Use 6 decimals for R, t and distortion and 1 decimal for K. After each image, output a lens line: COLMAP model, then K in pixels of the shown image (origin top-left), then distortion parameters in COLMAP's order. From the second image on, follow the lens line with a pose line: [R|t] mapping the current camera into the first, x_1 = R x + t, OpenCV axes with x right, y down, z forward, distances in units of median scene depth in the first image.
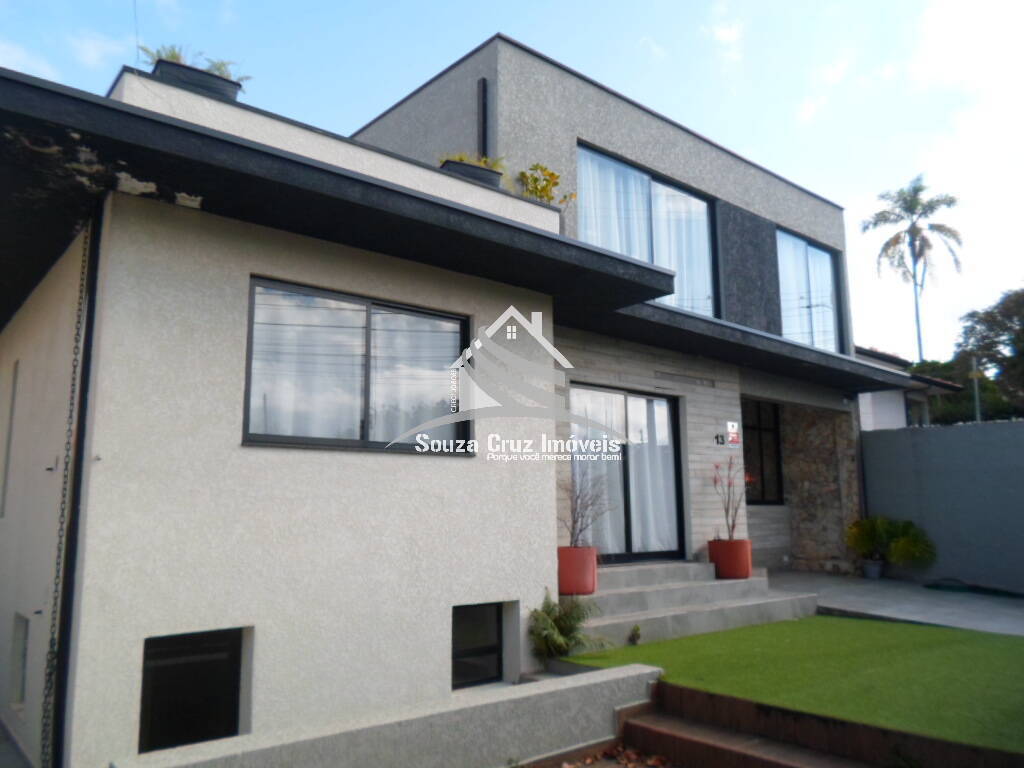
lens RADIAL K [[792.5, 0, 512.5], [0, 792.5, 378.2], [0, 0, 1]] dist [-0.005456, -0.011244]
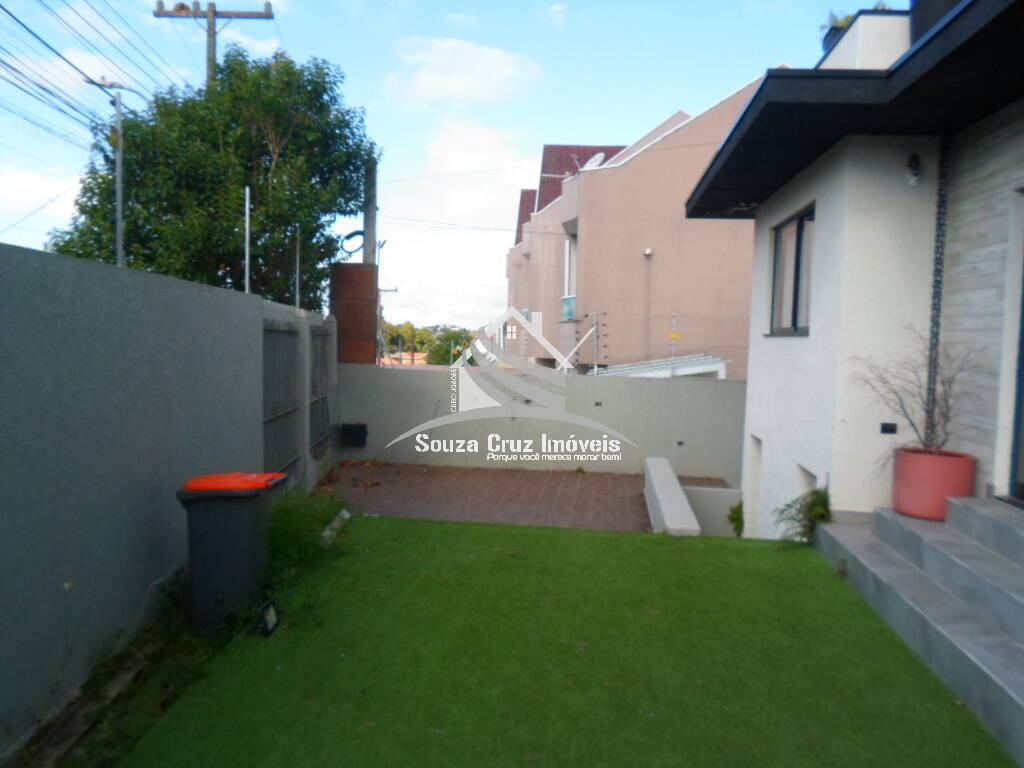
lens RADIAL K [[792.5, 0, 505.8], [0, 792.5, 370.3], [0, 0, 1]] dist [-0.005456, -0.011244]
pose [[-0.730668, 0.016432, -0.682535, 0.790482], [0.090740, 0.993179, -0.073229, 0.150750], [0.676676, -0.115440, -0.727175, 1.205049]]
